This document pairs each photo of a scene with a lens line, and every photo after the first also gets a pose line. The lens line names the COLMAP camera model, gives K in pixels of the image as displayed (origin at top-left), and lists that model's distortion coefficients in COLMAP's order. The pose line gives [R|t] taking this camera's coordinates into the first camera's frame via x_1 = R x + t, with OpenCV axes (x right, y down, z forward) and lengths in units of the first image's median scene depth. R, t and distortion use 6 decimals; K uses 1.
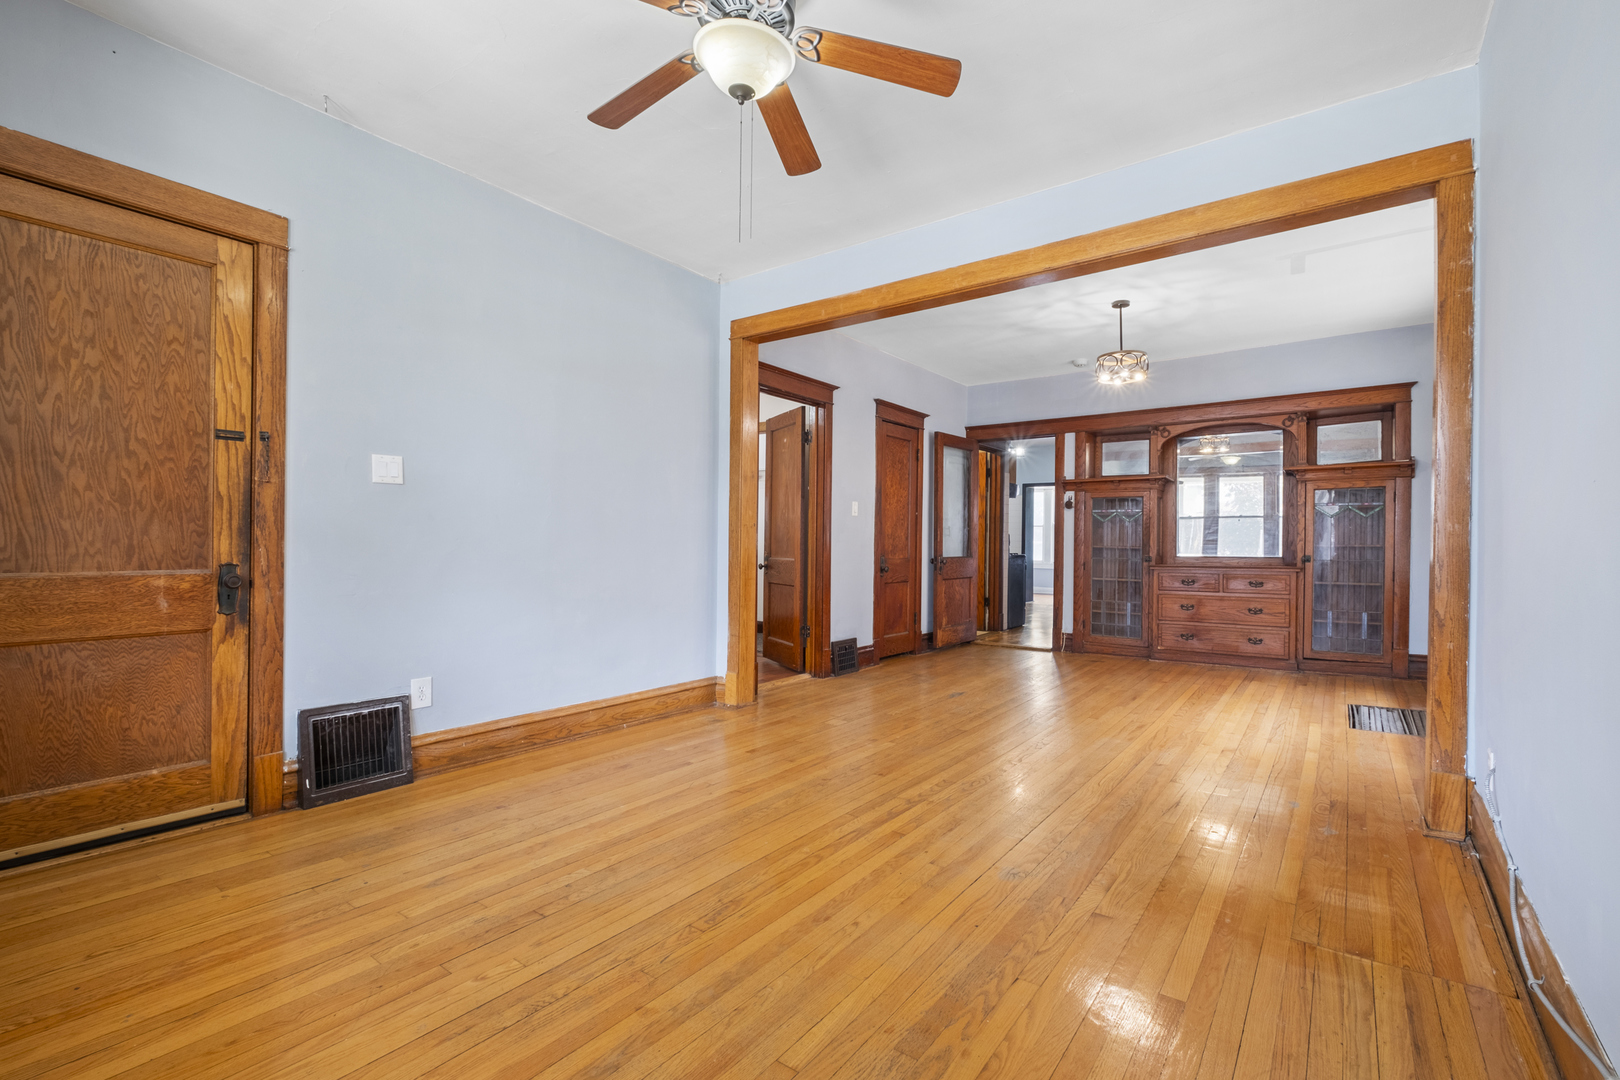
lens RADIAL K [[719.7, 0, 805.1], [0, 719.7, 540.9], [0, 0, 1]] dist [-0.001829, -0.000188]
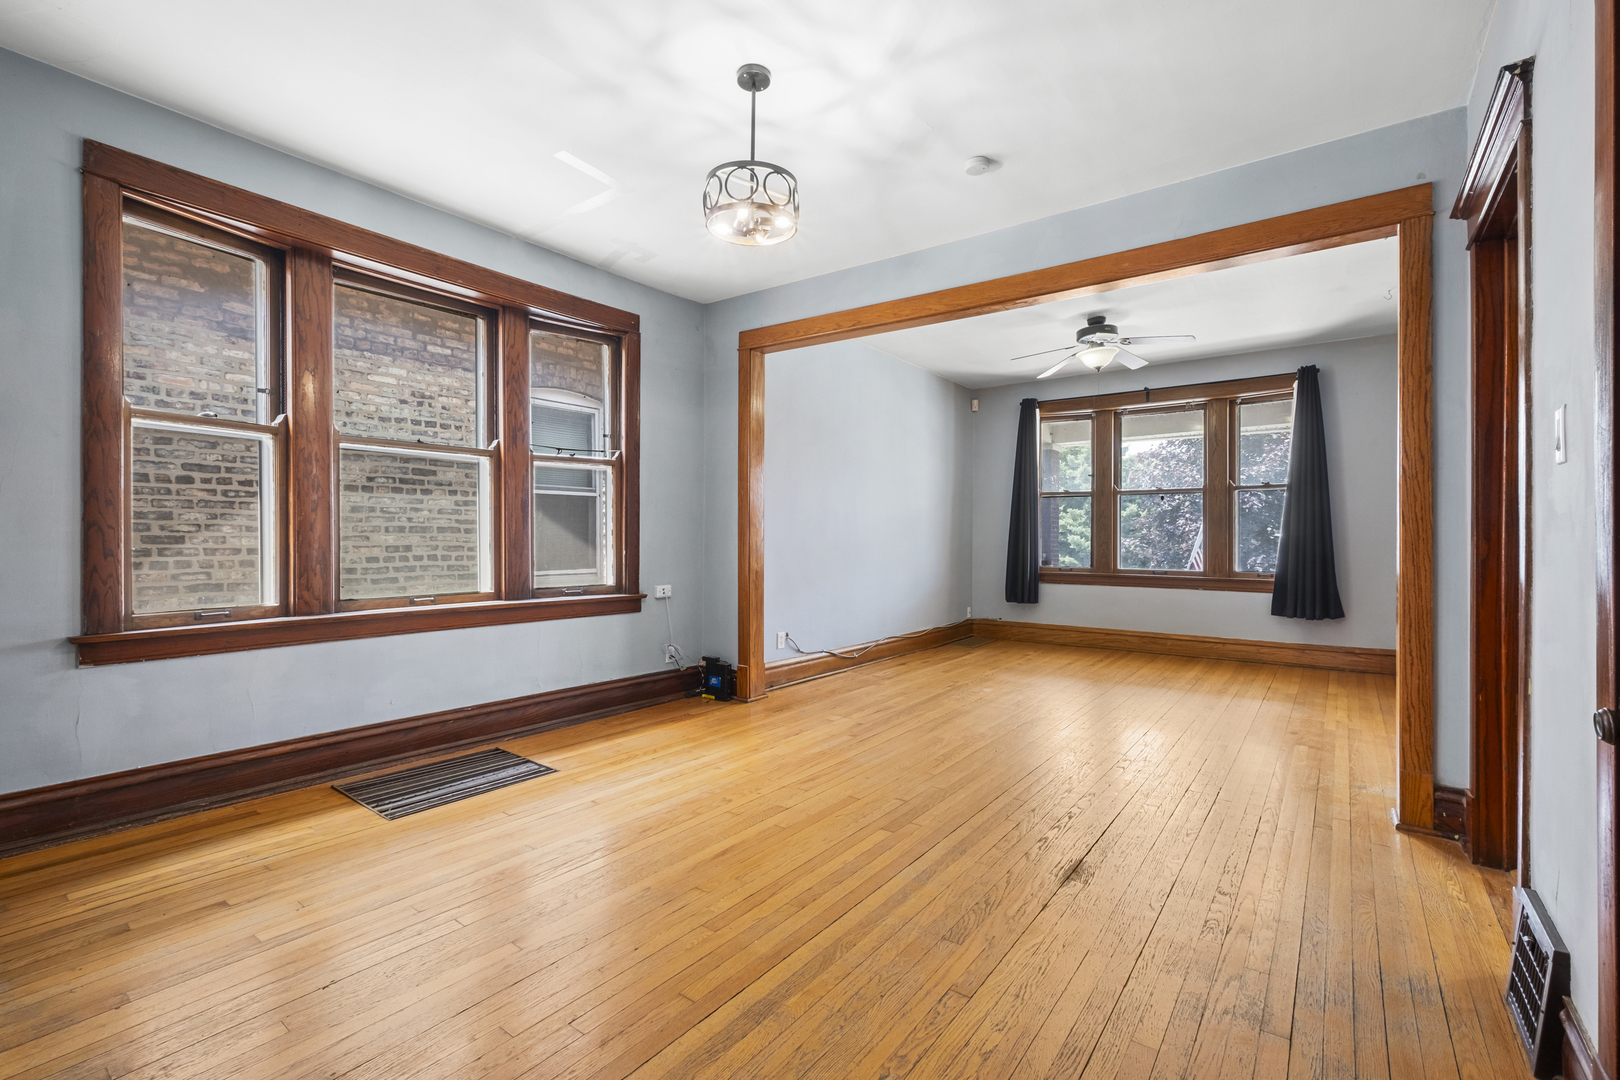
lens RADIAL K [[713.4, 0, 782.8], [0, 713.4, 539.5], [0, 0, 1]] dist [-0.001553, -0.000107]
pose [[-0.999584, -0.010510, 0.026846, 0.426864], [-0.010450, 0.999943, 0.002374, -0.006878], [-0.026870, 0.002092, -0.999637, 1.594534]]
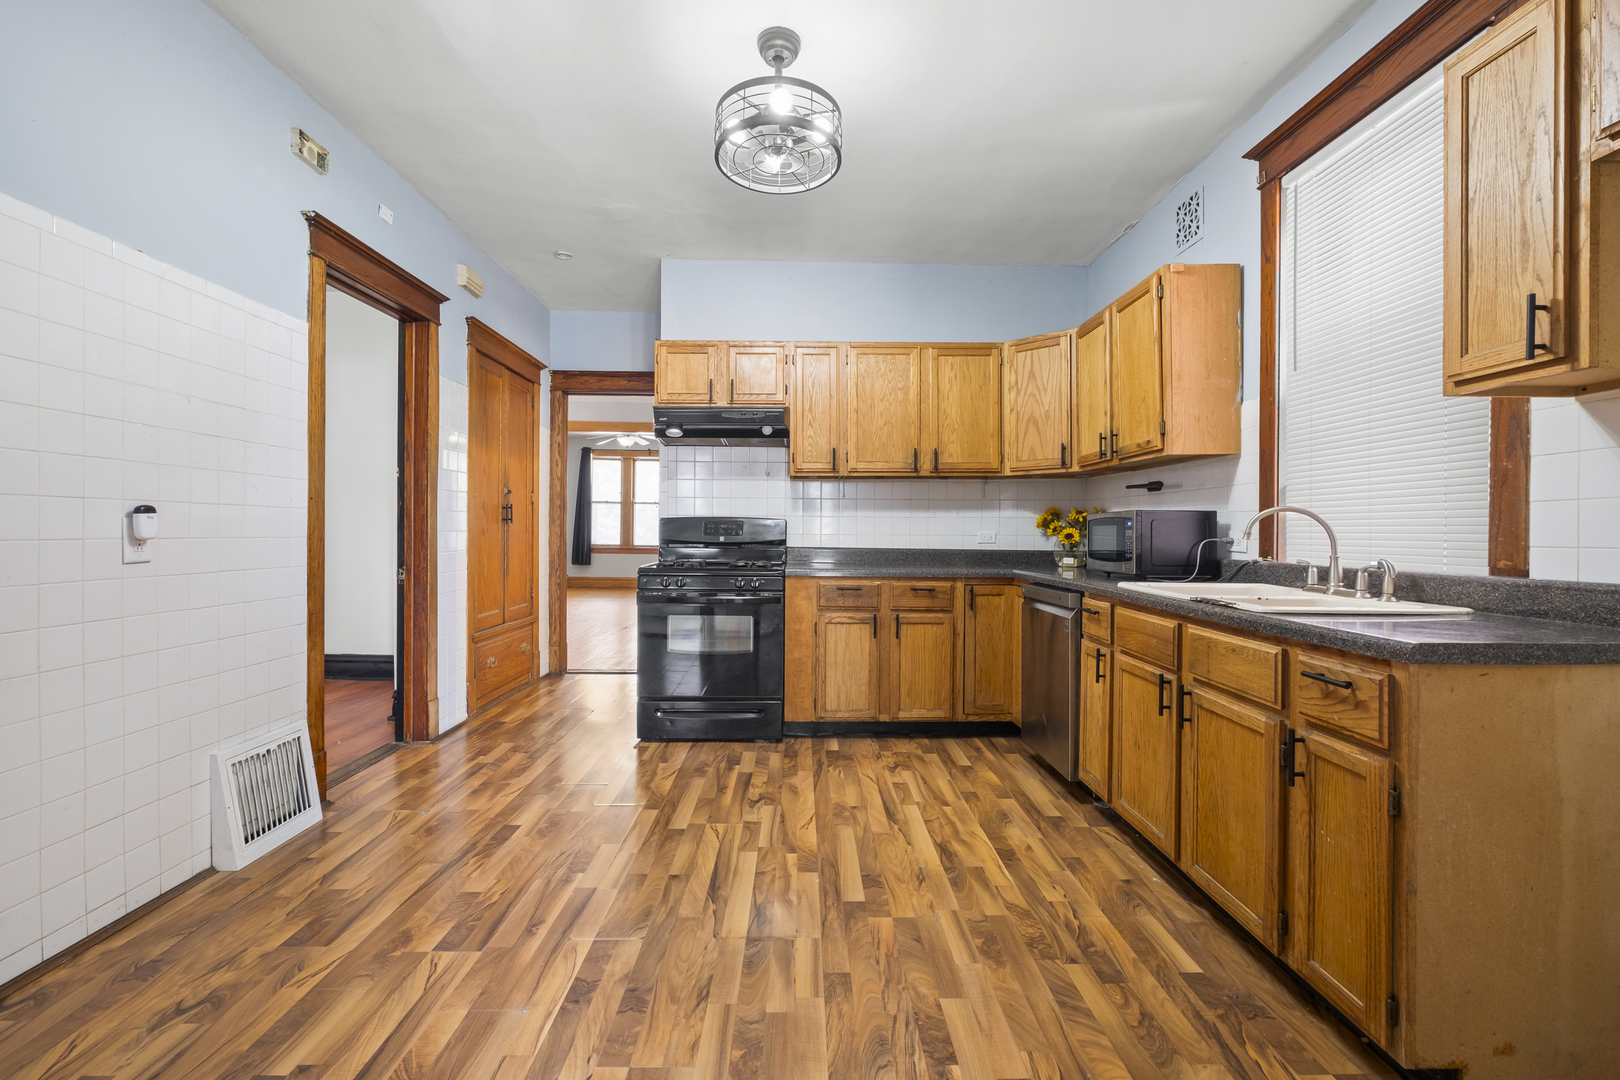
lens RADIAL K [[707.8, 0, 812.3], [0, 707.8, 532.8], [0, 0, 1]] dist [-0.002502, -0.000215]
pose [[-0.788923, -0.012677, -0.614361, 0.893432], [-0.016051, 0.999871, -0.000020, -0.006519], [0.614282, 0.009845, -0.789025, 2.648393]]
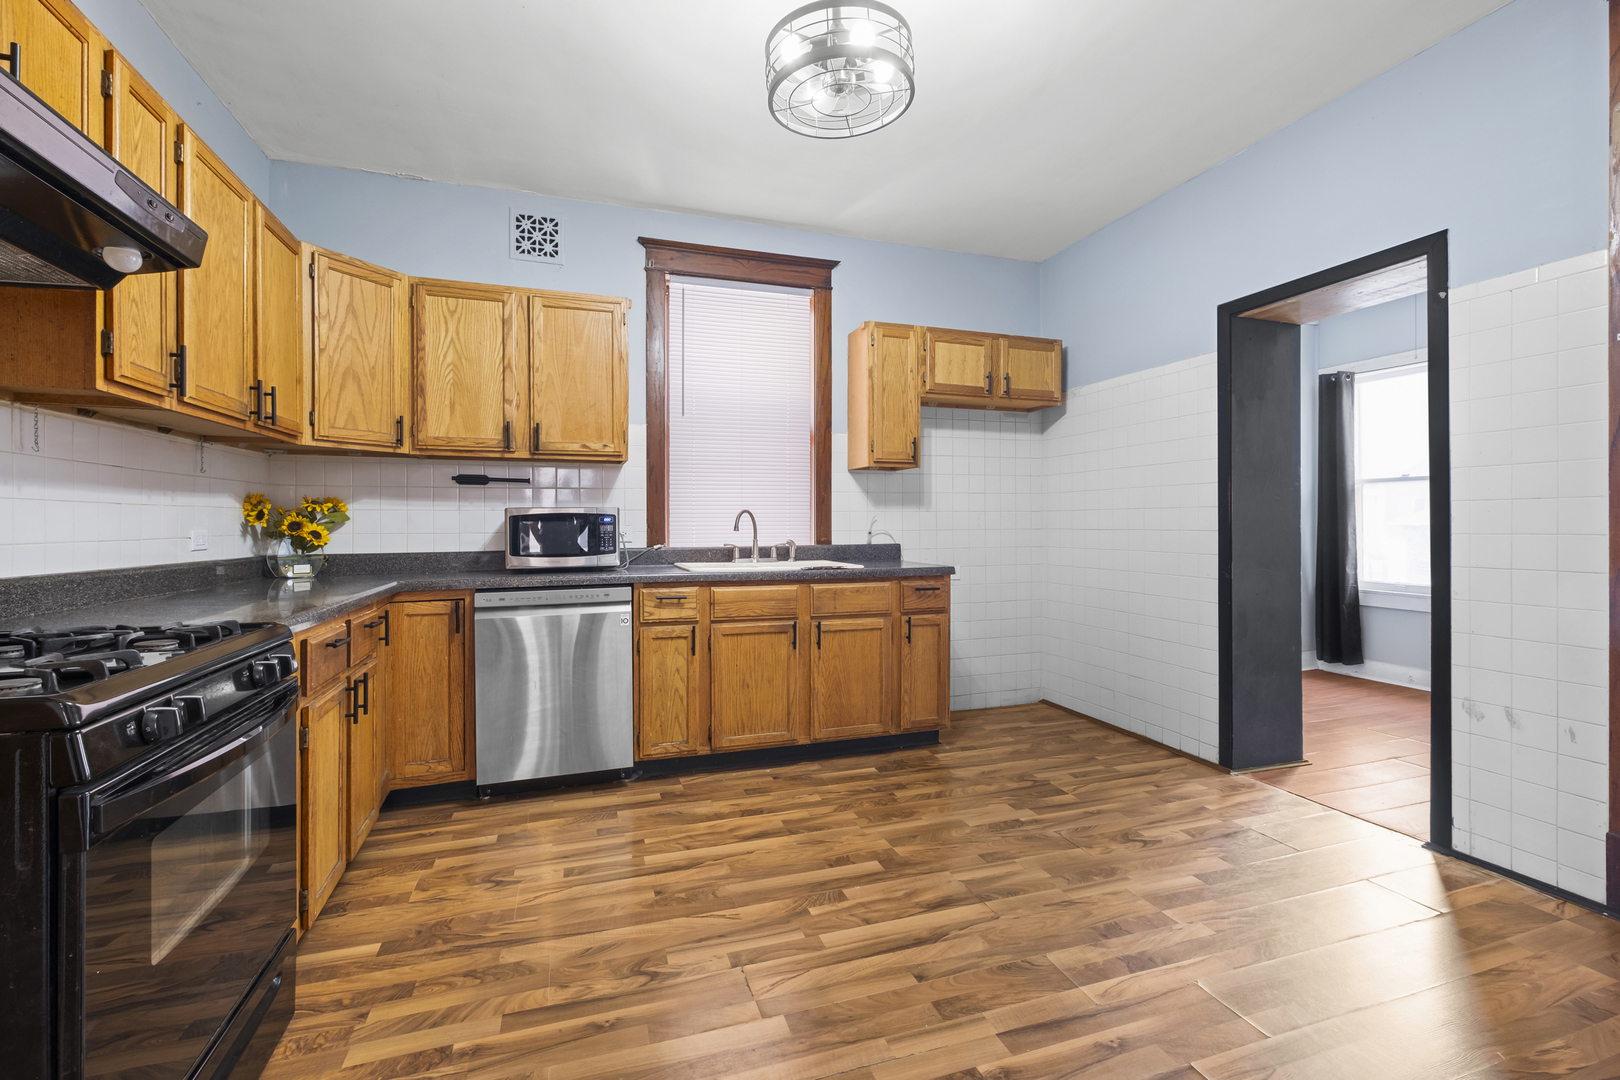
lens RADIAL K [[710.0, 0, 806.5], [0, 710.0, 525.0], [0, 0, 1]] dist [-0.003471, -0.000437]
pose [[0.821886, -0.010776, -0.569550, 0.835762], [0.009853, 0.999940, -0.004699, -0.008690], [0.569567, -0.001750, 0.821943, 1.880016]]
